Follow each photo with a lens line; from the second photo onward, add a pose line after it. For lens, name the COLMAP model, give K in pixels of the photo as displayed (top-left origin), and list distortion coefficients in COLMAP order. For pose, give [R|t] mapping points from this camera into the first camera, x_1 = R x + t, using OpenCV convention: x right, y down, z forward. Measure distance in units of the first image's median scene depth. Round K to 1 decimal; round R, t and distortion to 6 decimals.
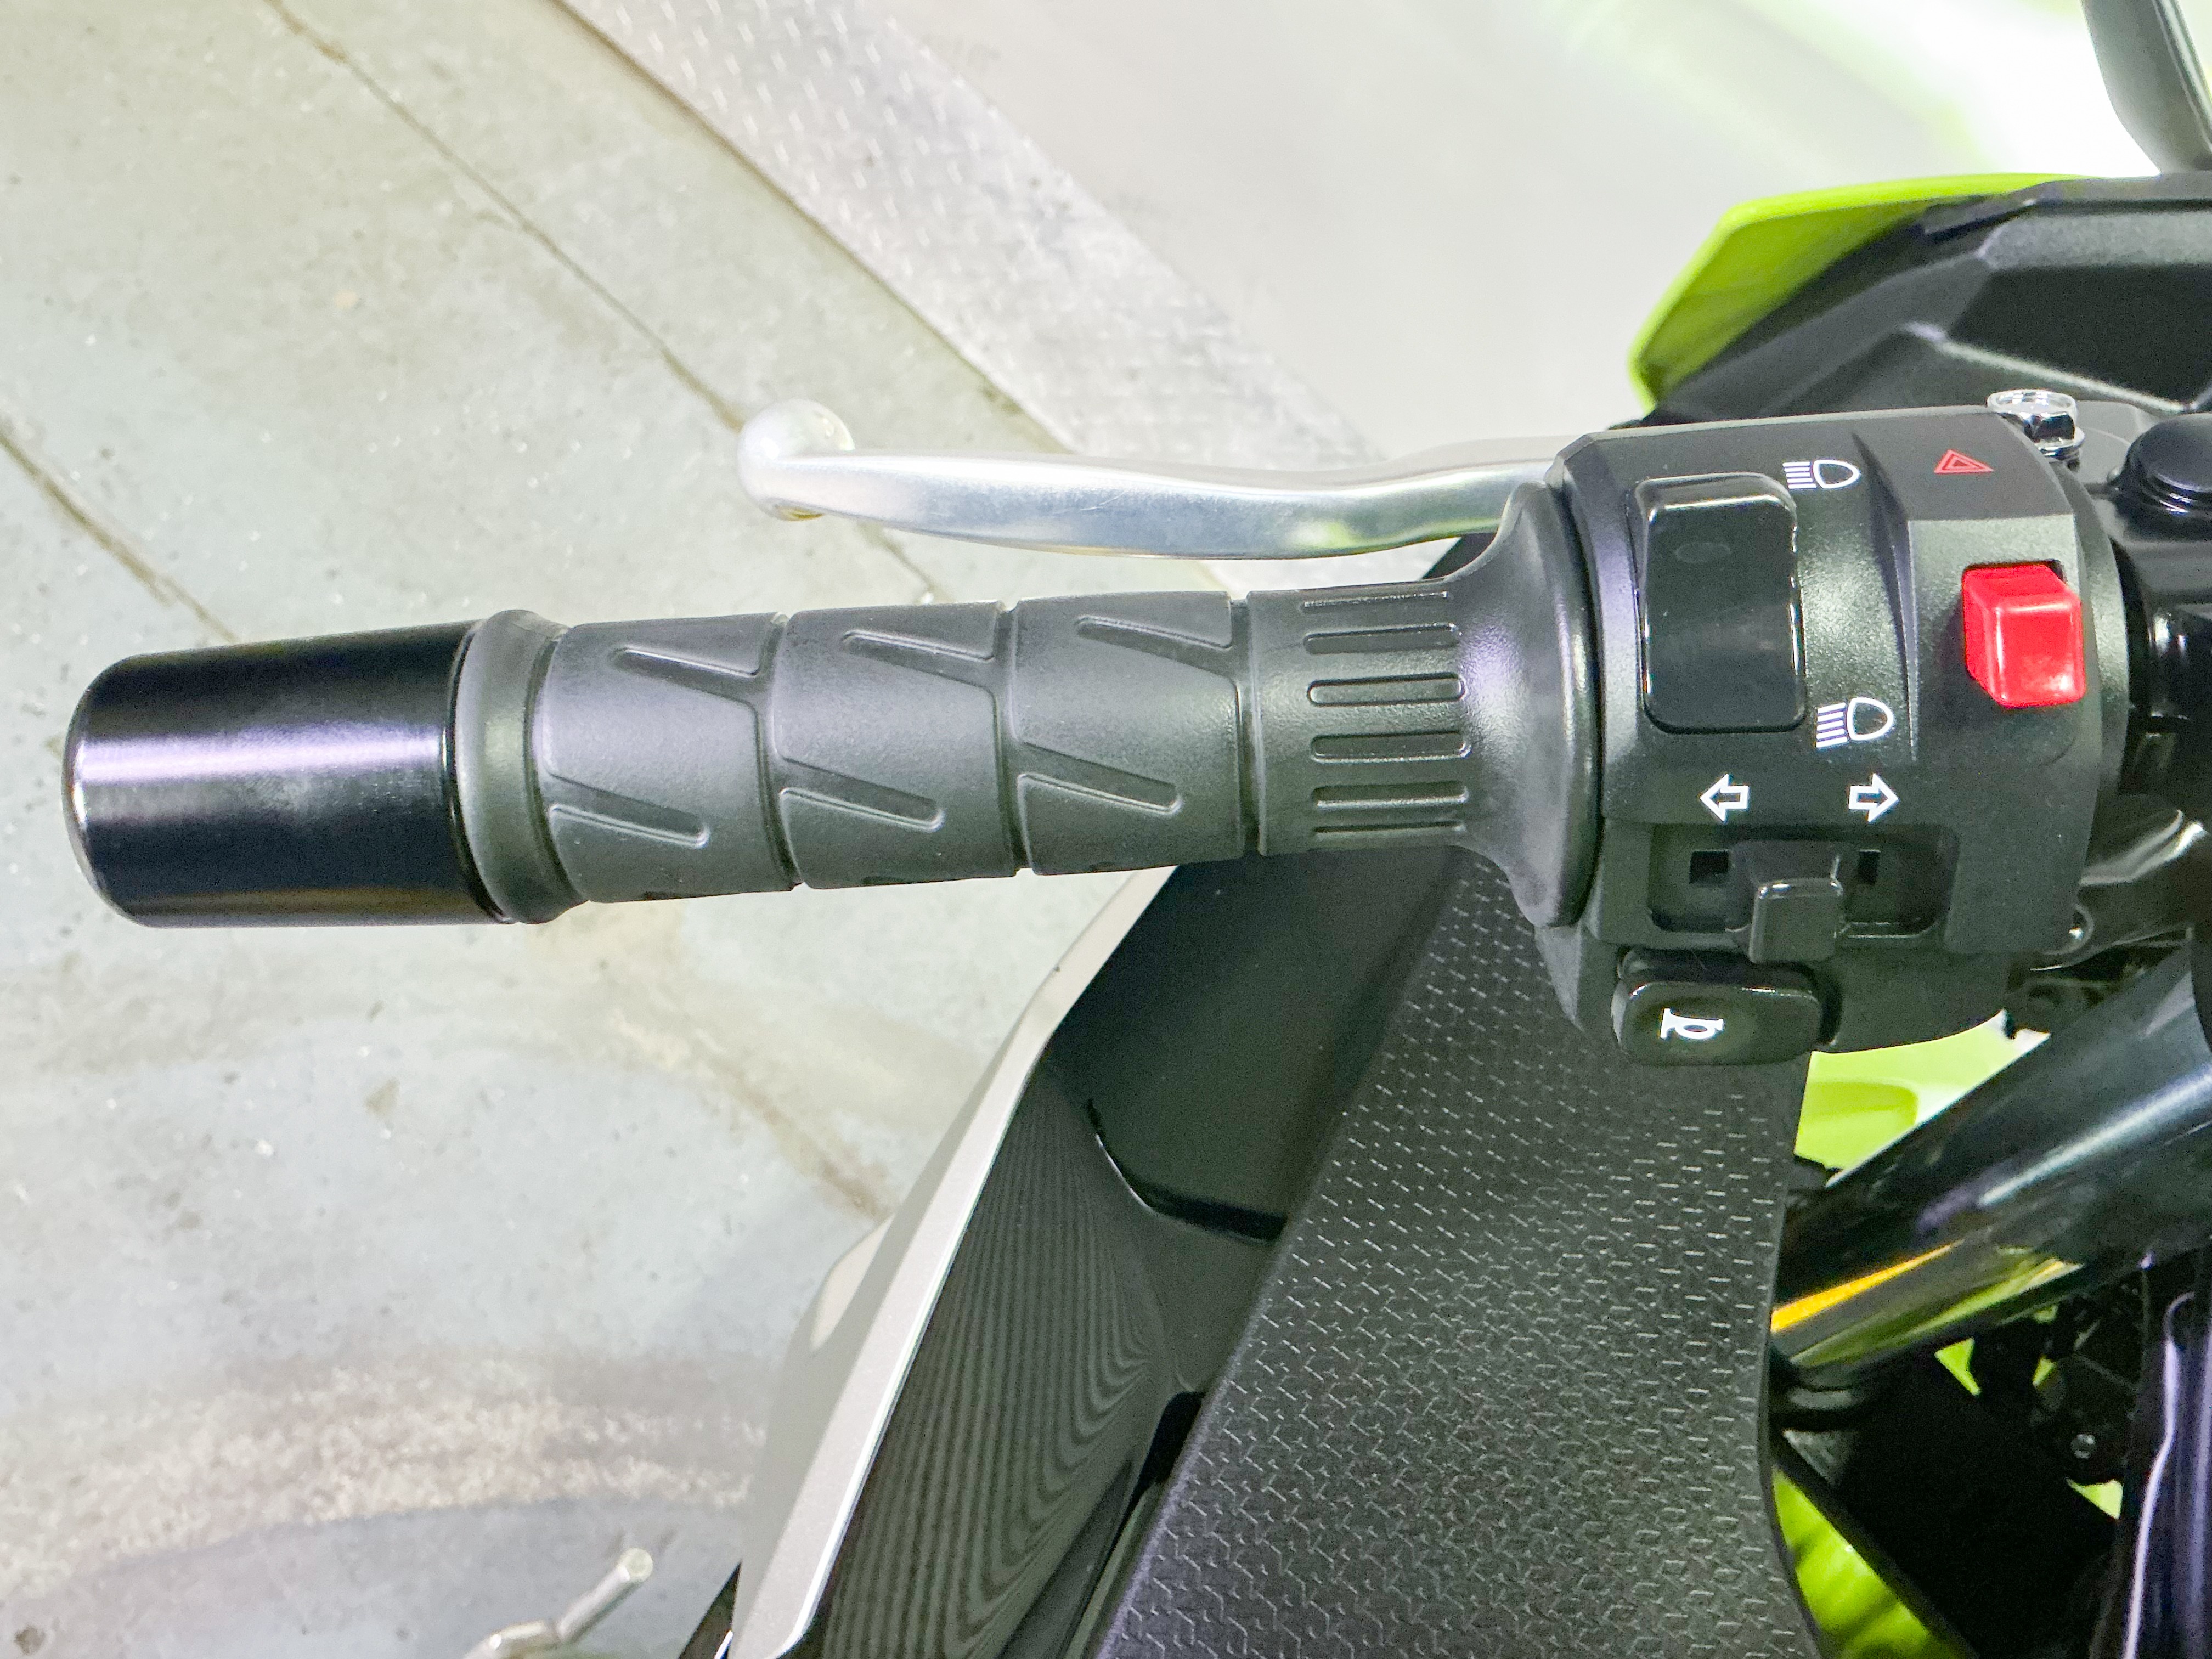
lens RADIAL K [[1940.6, 0, 1107.6], [0, 1940.6, 831.4], [0, 0, 1]] dist [0.009374, 0.002841]
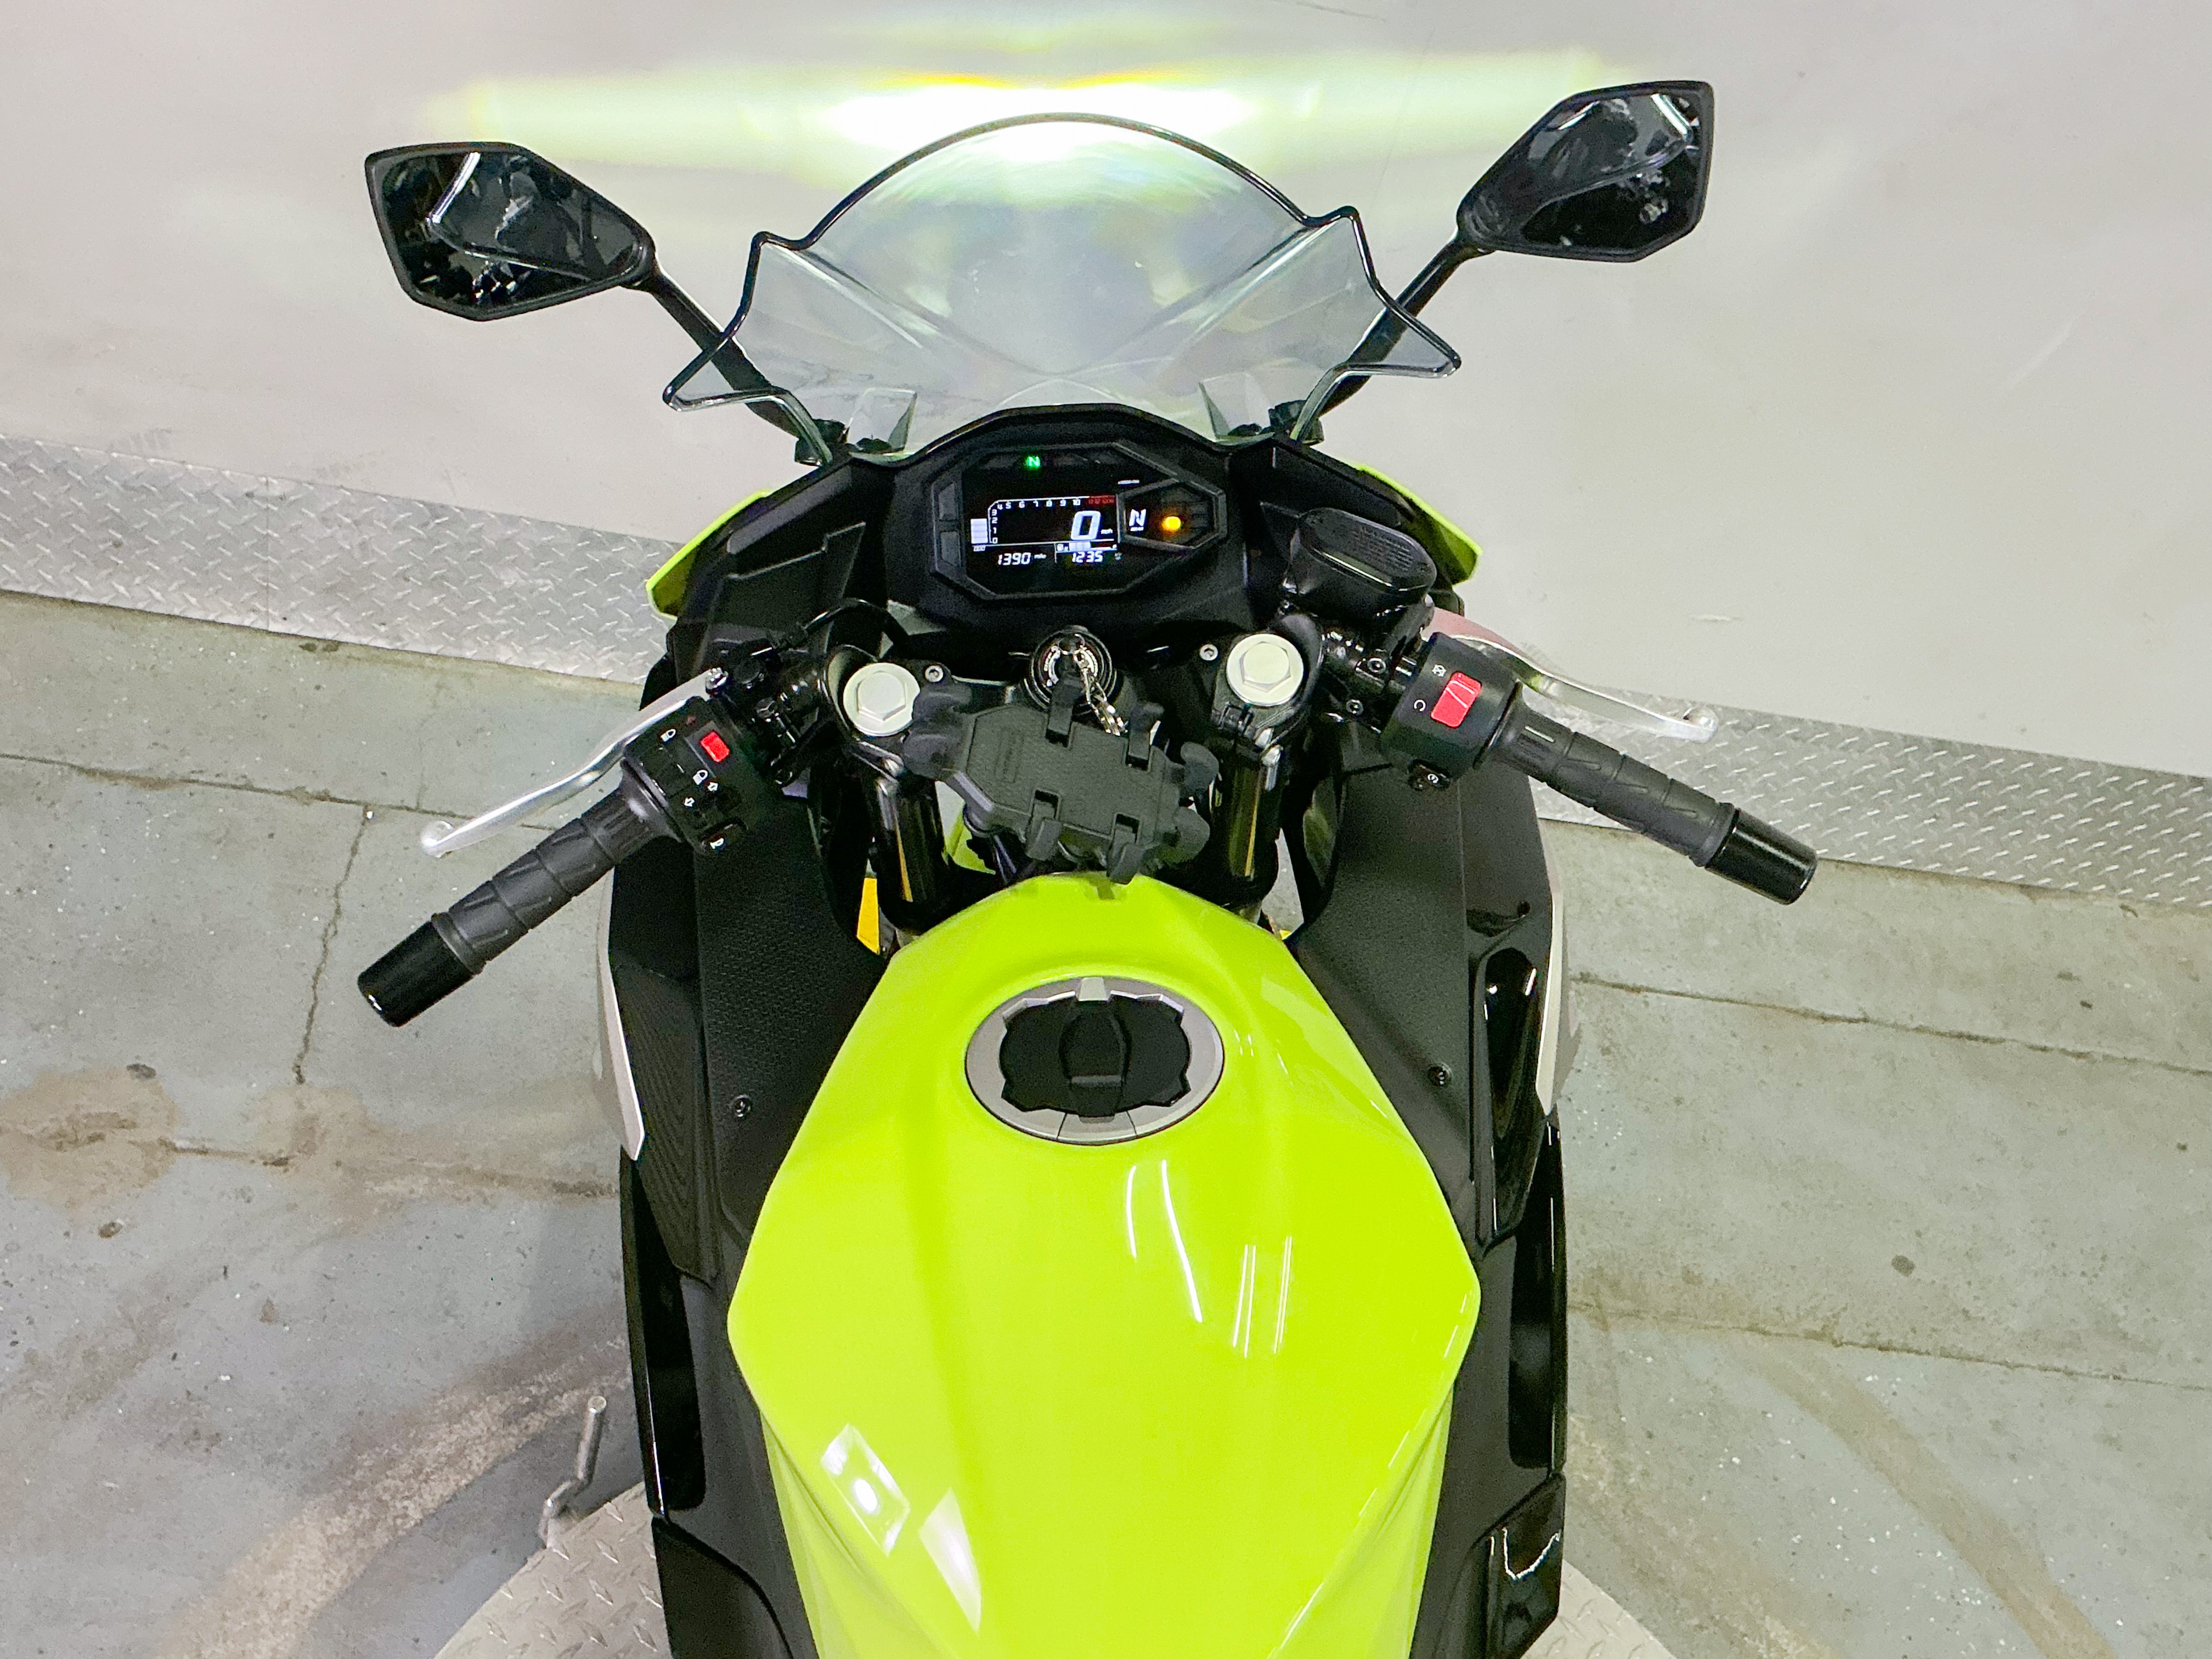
lens RADIAL K [[2367.4, 0, 1096.3], [0, 2367.4, 812.8], [0, 0, 1]] dist [0.072273, 0.000000]
pose [[0.811884, -0.552717, 0.188010, 0.002599], [0.547189, 0.832681, 0.085010, 0.011463], [-0.203539, 0.033859, 0.978481, -0.993784]]
